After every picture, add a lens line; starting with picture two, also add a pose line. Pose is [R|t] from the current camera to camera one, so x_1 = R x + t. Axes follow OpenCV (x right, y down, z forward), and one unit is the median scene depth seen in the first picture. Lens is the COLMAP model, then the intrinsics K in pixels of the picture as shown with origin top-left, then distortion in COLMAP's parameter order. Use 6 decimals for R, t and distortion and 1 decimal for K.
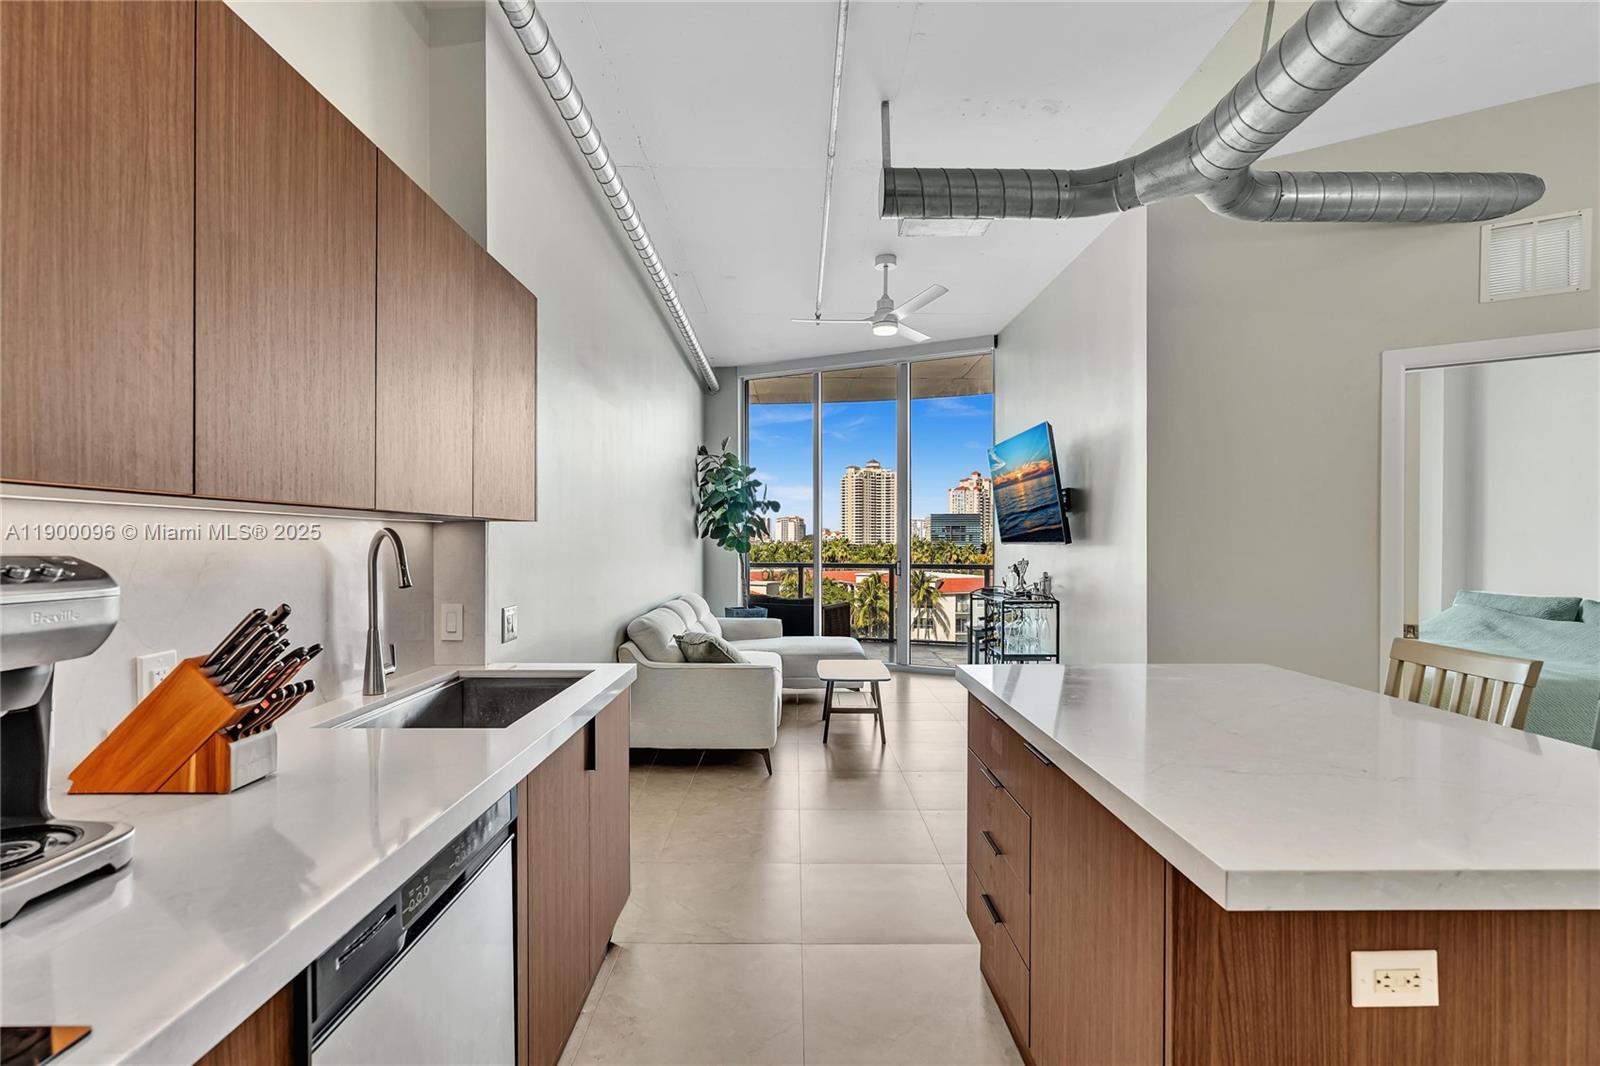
lens RADIAL K [[721.7, 0, 796.8], [0, 721.7, 546.4], [0, 0, 1]] dist [-0.006202, 0.000736]
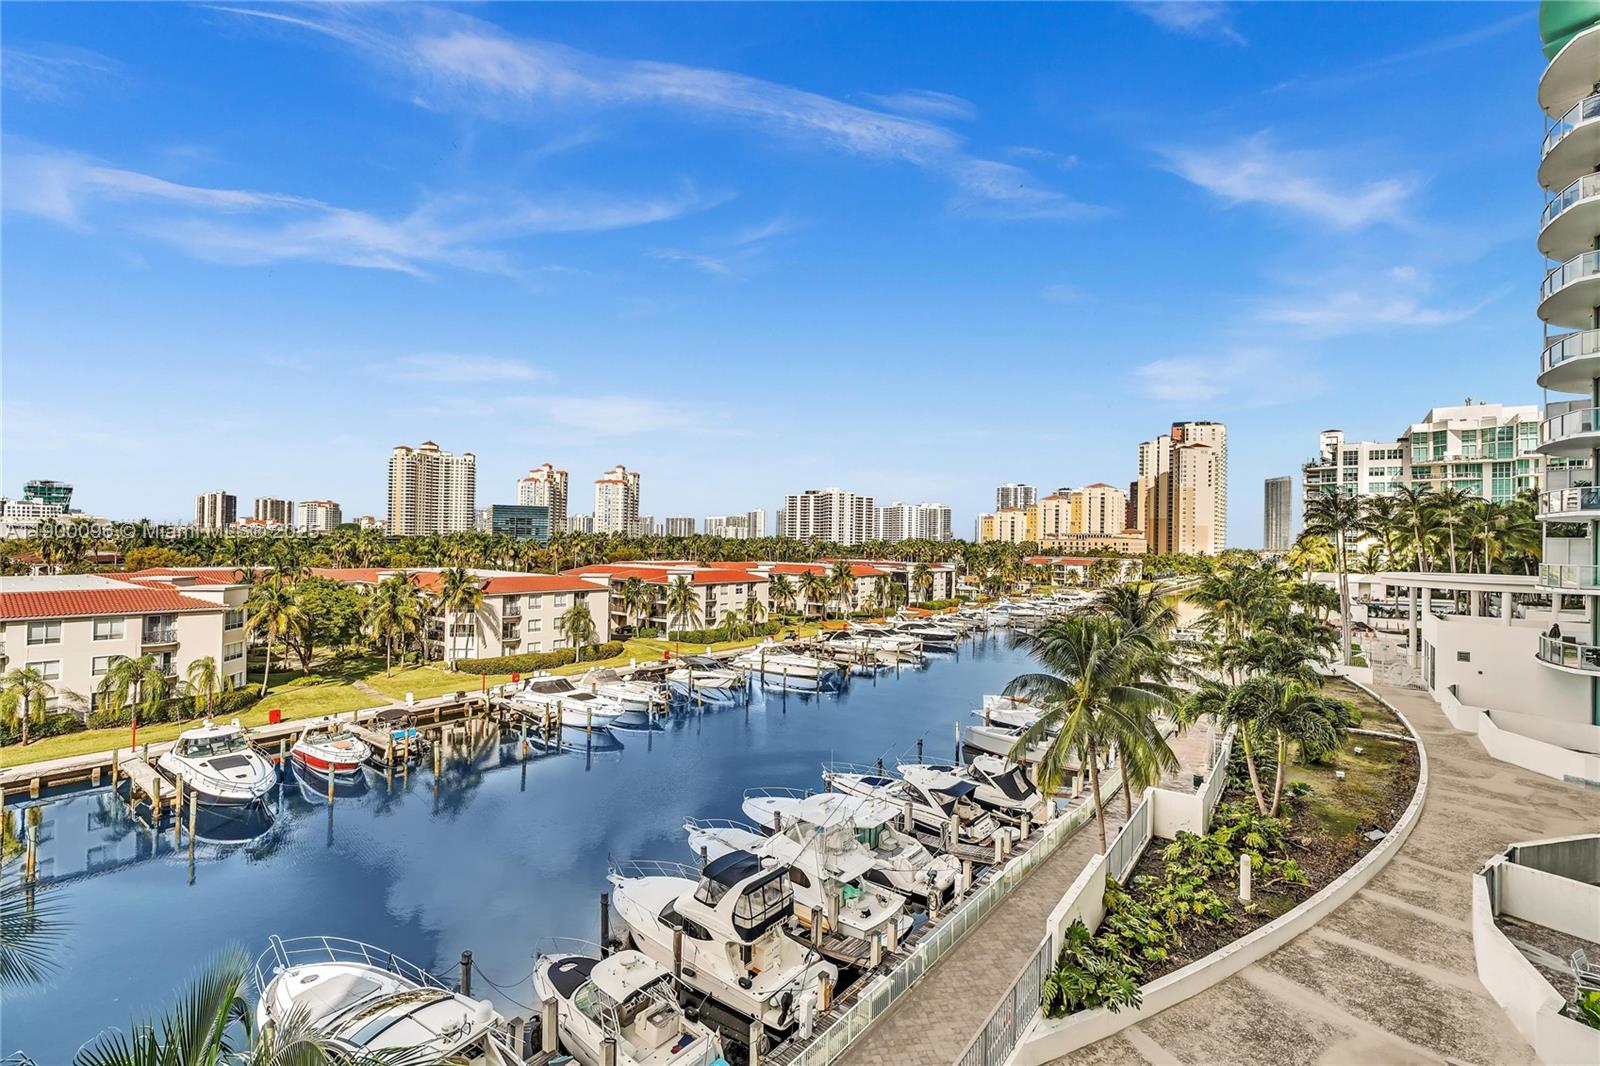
lens RADIAL K [[715.2, 0, 801.9], [0, 715.2, 537.6], [0, 0, 1]] dist [-0.010263, 0.004266]
pose [[0.833331, 0.018252, 0.552473, 0.916222], [-0.015818, 0.999833, -0.009173, -0.041566], [-0.552548, -0.001095, 0.833480, 1.630377]]
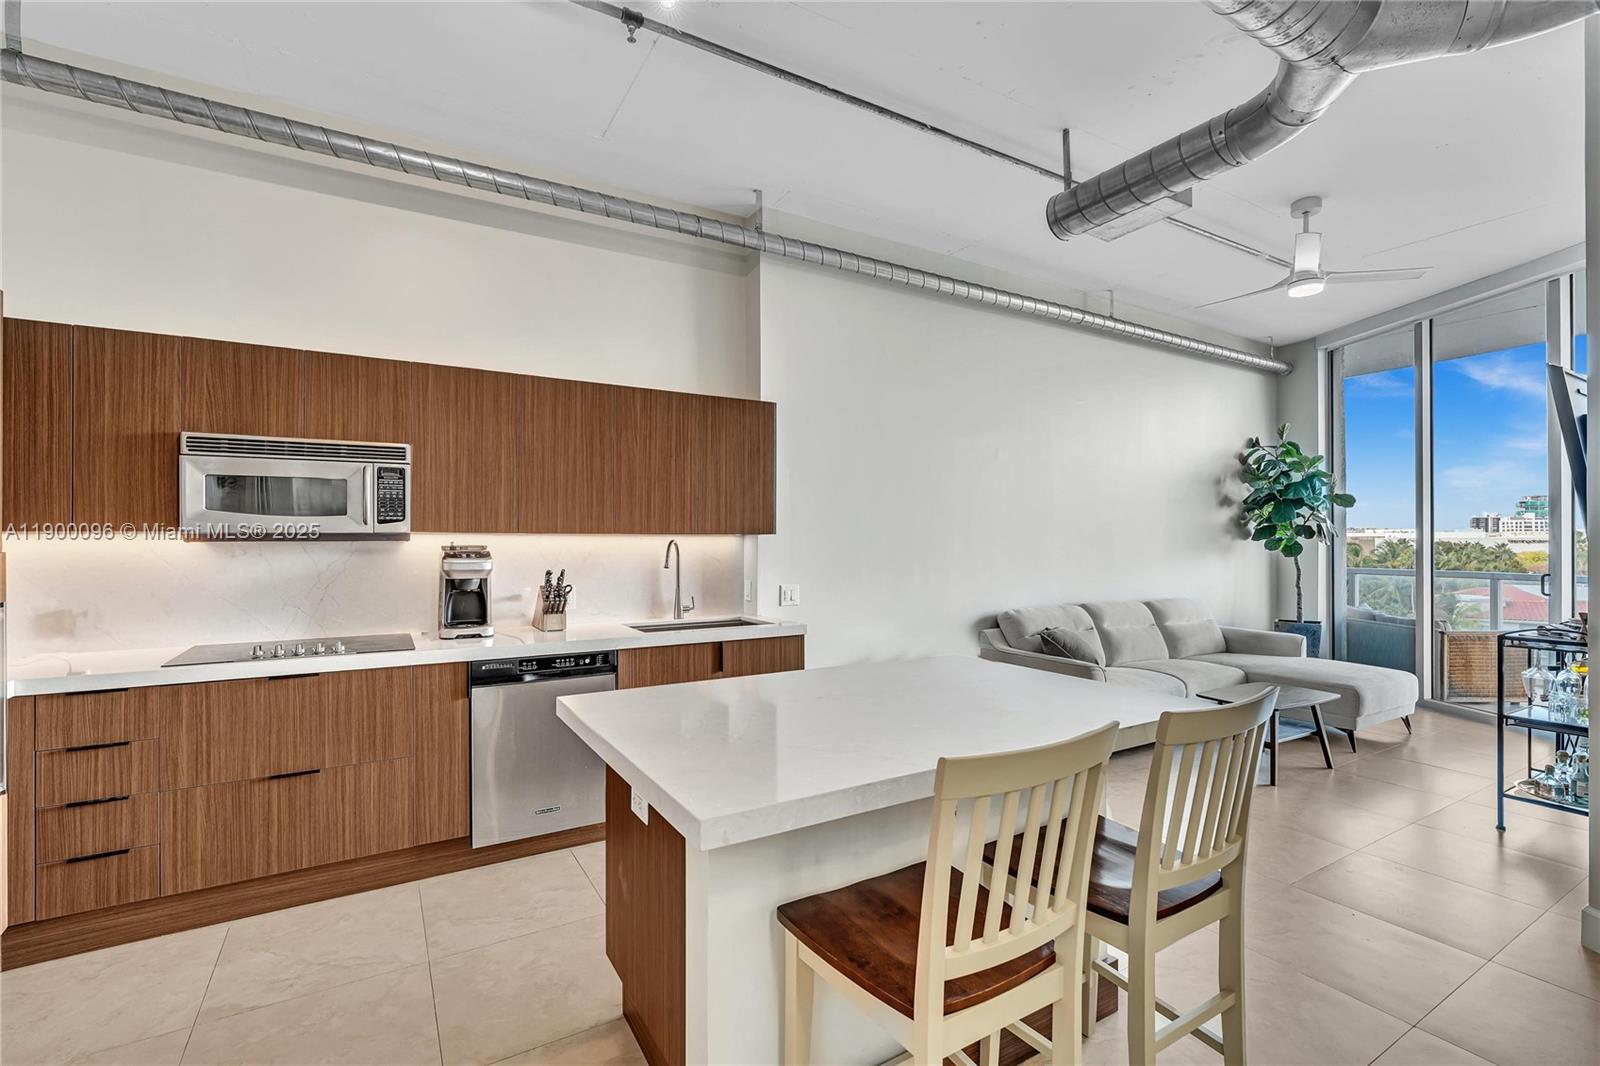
lens RADIAL K [[715.2, 0, 801.9], [0, 715.2, 537.6], [0, 0, 1]] dist [-0.010263, 0.004266]
pose [[0.511804, -0.001776, -0.859101, 0.535982], [-0.006230, 0.999964, -0.005778, -0.008369], [0.859080, 0.008310, 0.511774, 0.092142]]
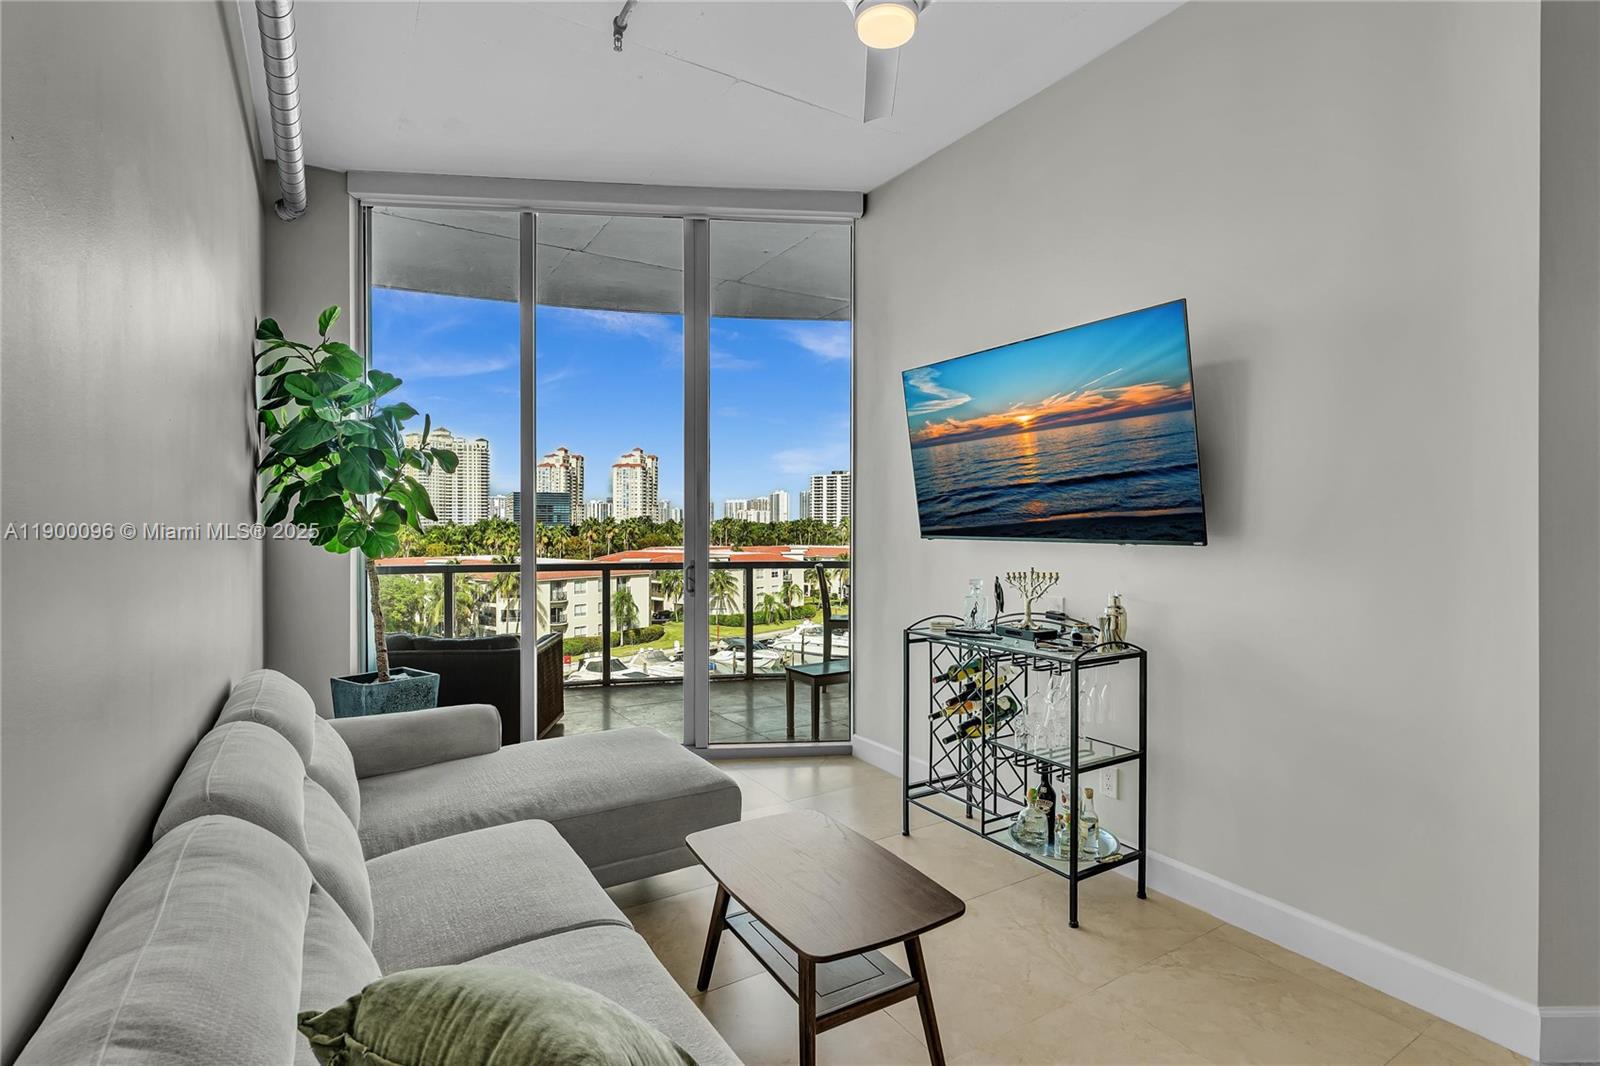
lens RADIAL K [[756.0, 0, 798.0], [0, 756.0, 529.5], [0, 0, 1]] dist [-0.001232, -0.000229]
pose [[0.854300, -0.003009, 0.519771, -0.145828], [0.001587, 0.999994, 0.003181, -0.015979], [-0.519777, -0.001892, 0.854300, 0.672891]]
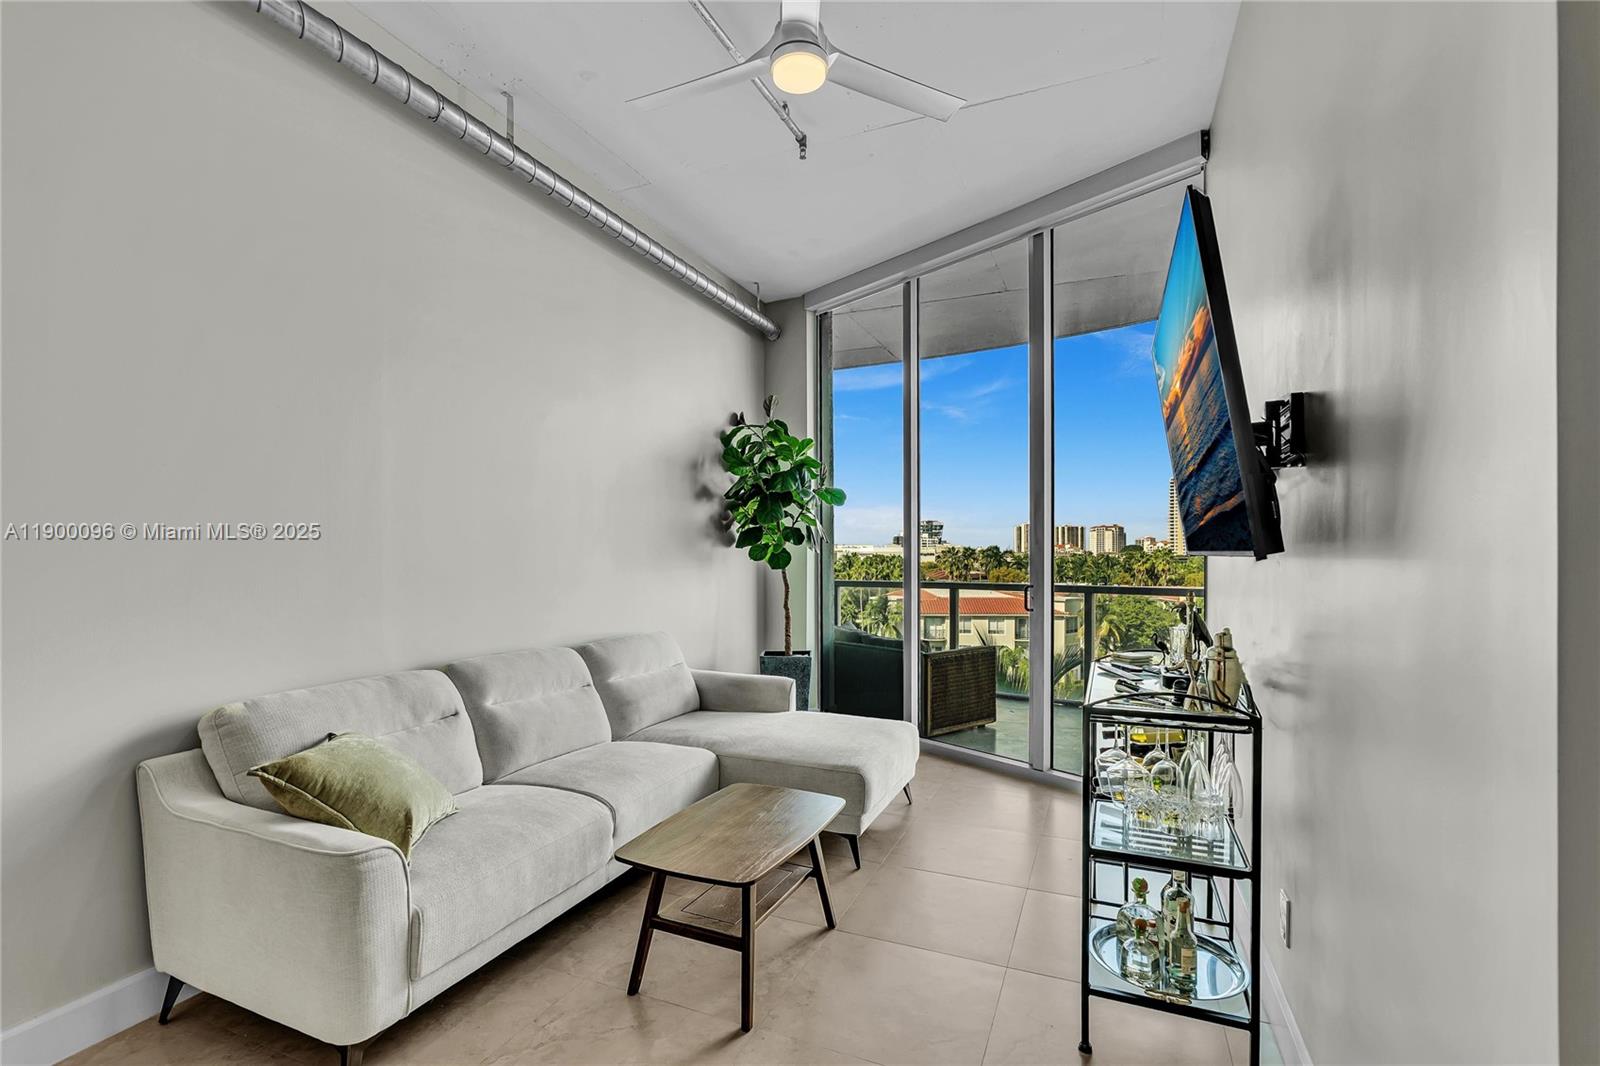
lens RADIAL K [[732.8, 0, 793.0], [0, 732.8, 560.7], [0, 0, 1]] dist [-0.008490, 0.000014]
pose [[0.915066, 0.002622, -0.403295, 0.305652], [-0.000987, 0.999990, 0.004262, -0.002116], [0.403303, -0.003502, 0.915060, 0.599360]]
